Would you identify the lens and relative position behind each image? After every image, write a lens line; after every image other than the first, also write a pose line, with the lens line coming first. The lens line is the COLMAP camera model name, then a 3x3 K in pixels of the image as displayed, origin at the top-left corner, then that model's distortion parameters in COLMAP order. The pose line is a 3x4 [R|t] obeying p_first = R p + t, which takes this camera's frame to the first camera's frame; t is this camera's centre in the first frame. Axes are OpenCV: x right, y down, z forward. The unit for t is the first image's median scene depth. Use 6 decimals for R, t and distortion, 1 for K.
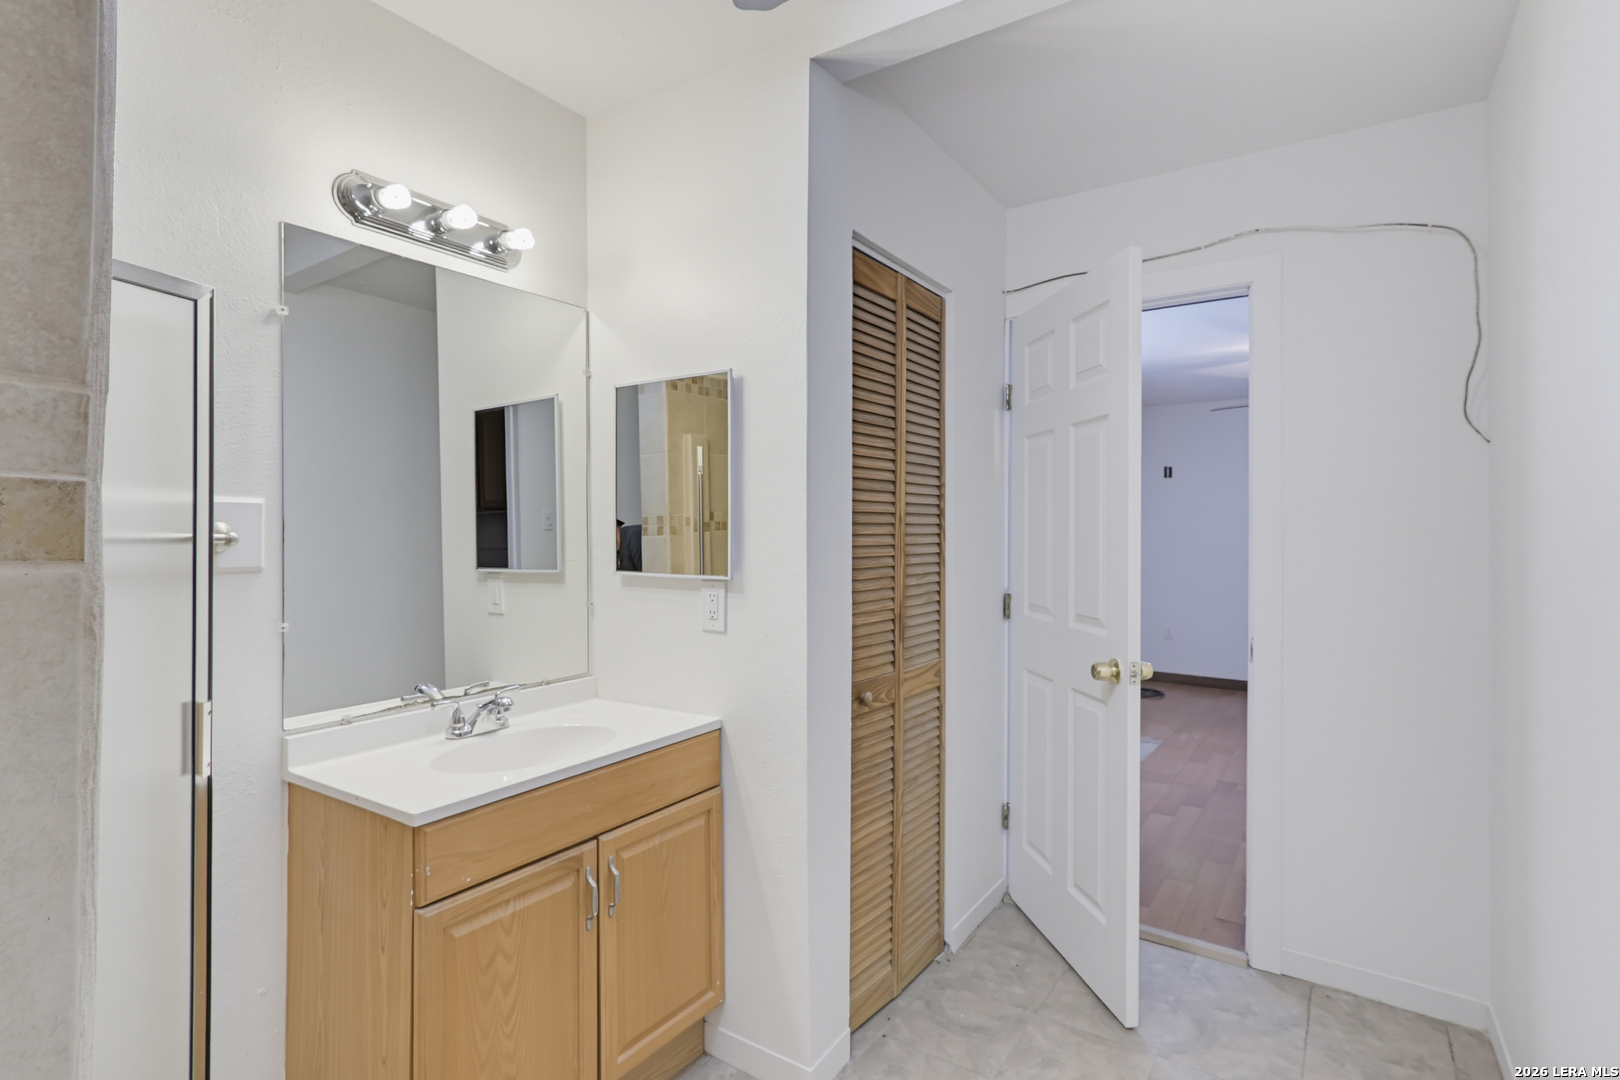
lens RADIAL K [[783.5, 0, 818.0], [0, 783.5, 526.7], [0, 0, 1]] dist [0.030890, -0.017833]
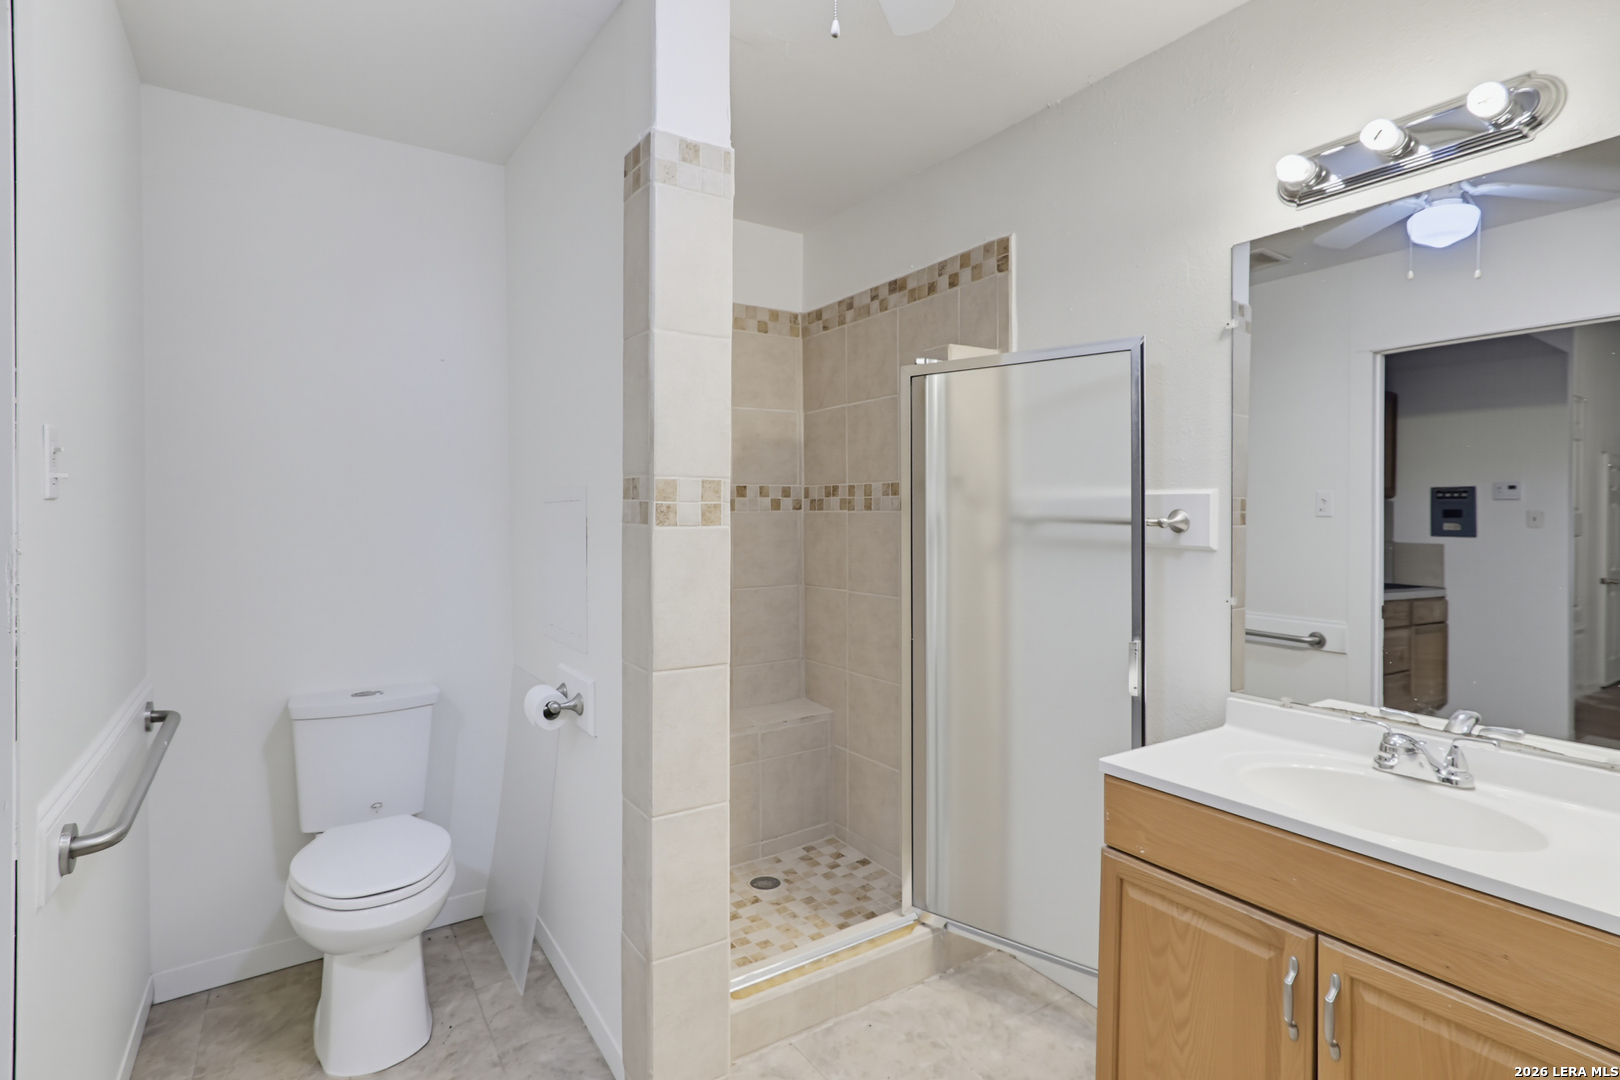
lens RADIAL K [[788.7, 0, 811.9], [0, 788.7, 510.1], [0, 0, 1]] dist [-0.000164, -0.000037]
pose [[-0.385407, -0.006886, -0.922721, 0.655921], [0.003320, 0.999955, -0.008849, 0.003684], [0.922741, -0.006474, -0.385366, 0.953467]]
